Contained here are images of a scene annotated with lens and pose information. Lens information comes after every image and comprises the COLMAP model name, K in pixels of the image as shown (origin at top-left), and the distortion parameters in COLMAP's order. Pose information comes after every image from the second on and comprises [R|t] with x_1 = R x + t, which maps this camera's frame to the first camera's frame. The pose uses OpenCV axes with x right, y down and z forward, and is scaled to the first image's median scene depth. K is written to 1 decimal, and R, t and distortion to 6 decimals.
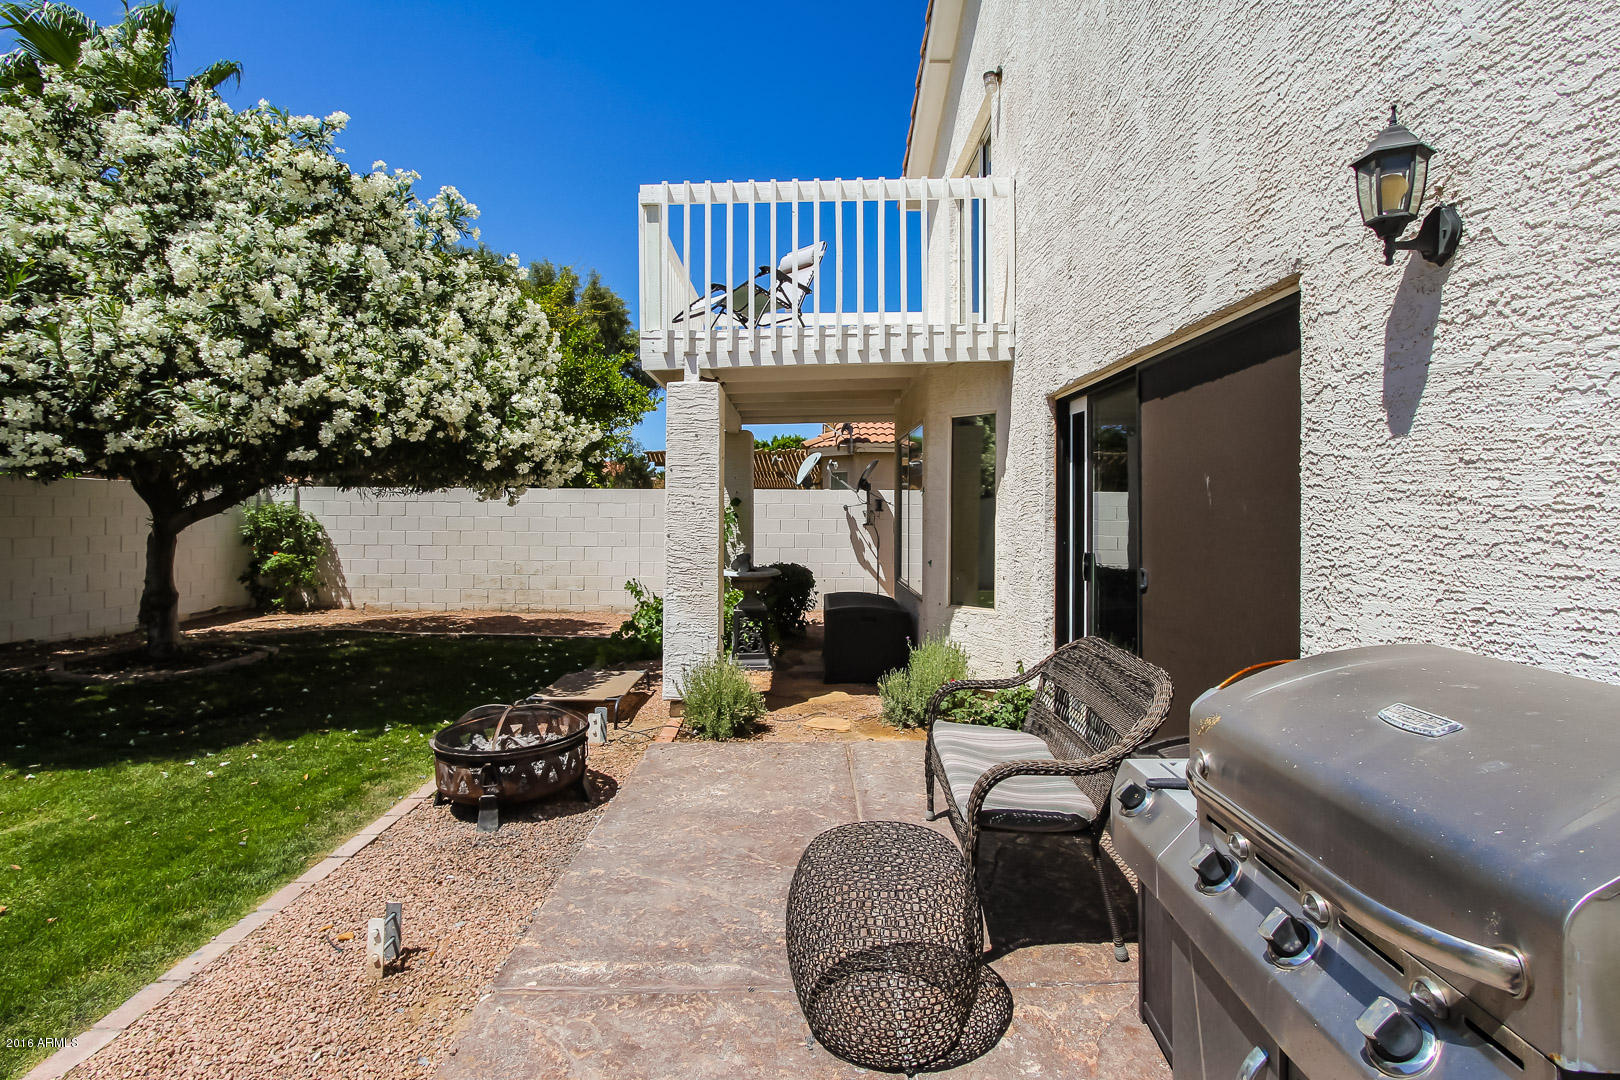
lens RADIAL K [[757.0, 0, 808.8], [0, 757.0, 510.3], [0, 0, 1]] dist [-0.017191, 0.000820]
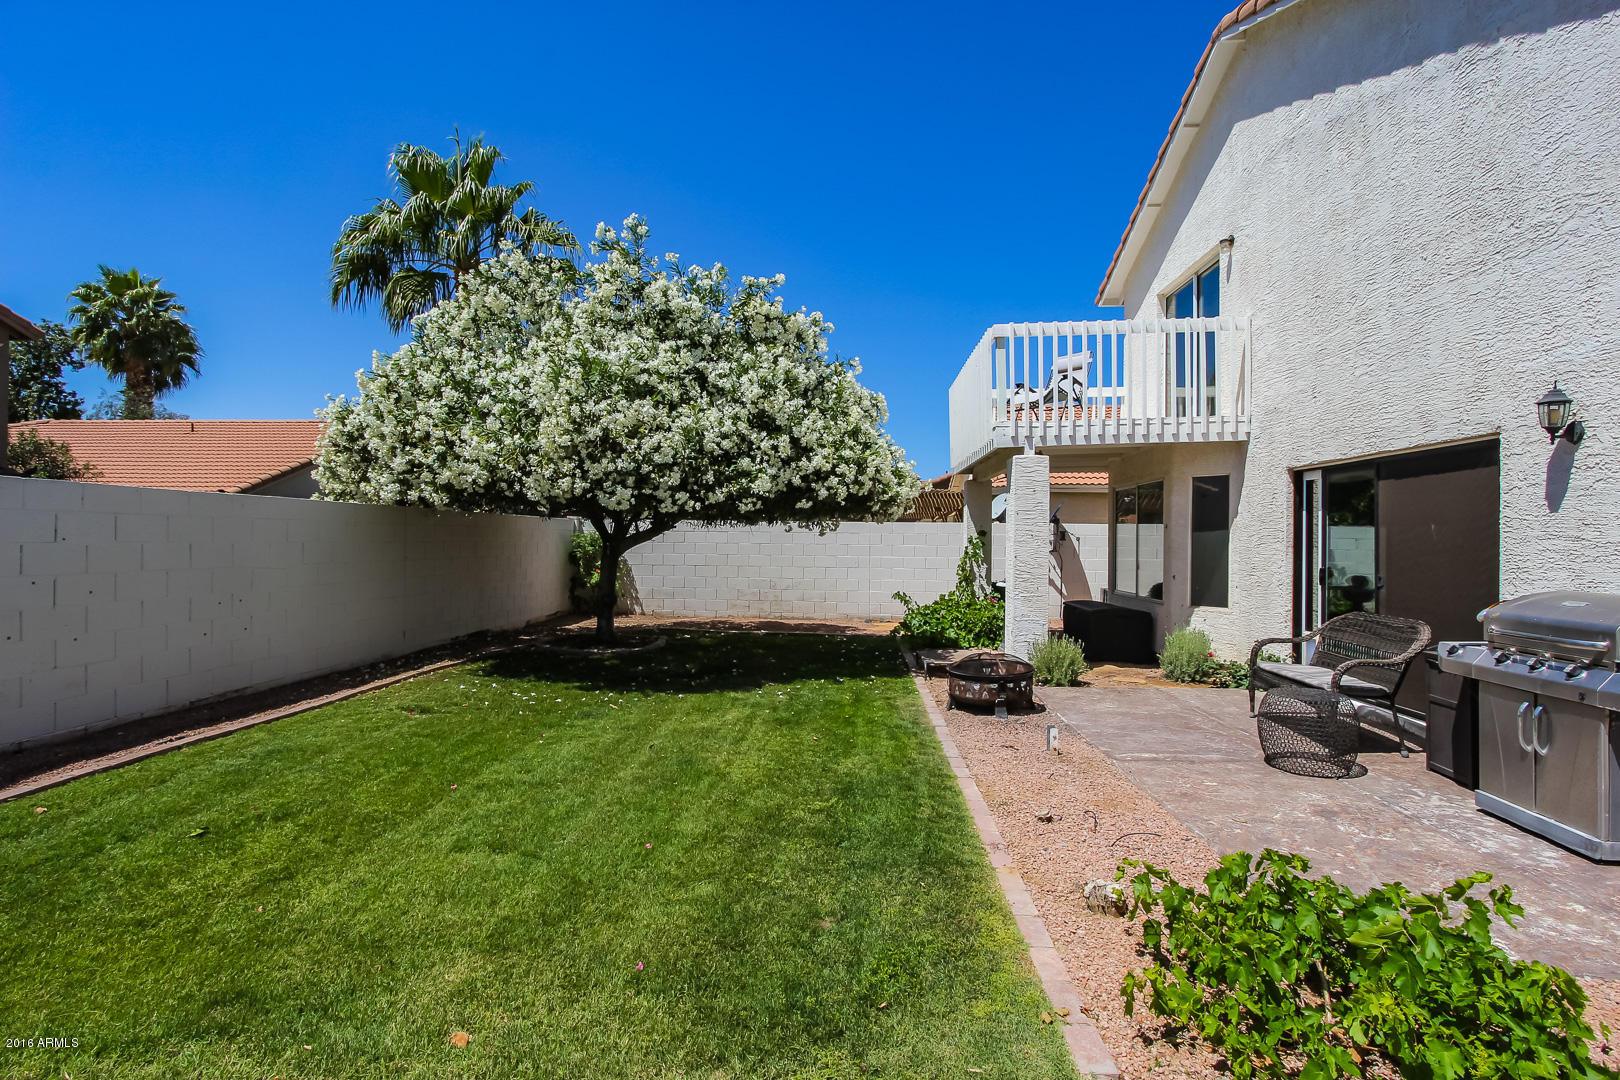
lens RADIAL K [[749.3, 0, 810.0], [0, 749.3, 540.0], [0, 0, 1]] dist [-0.011152, 0.000042]
pose [[0.997912, 0.003632, -0.064490, -0.616574], [-0.003416, 0.999988, 0.003458, -0.004678], [0.064501, -0.003231, 0.997912, -0.652931]]
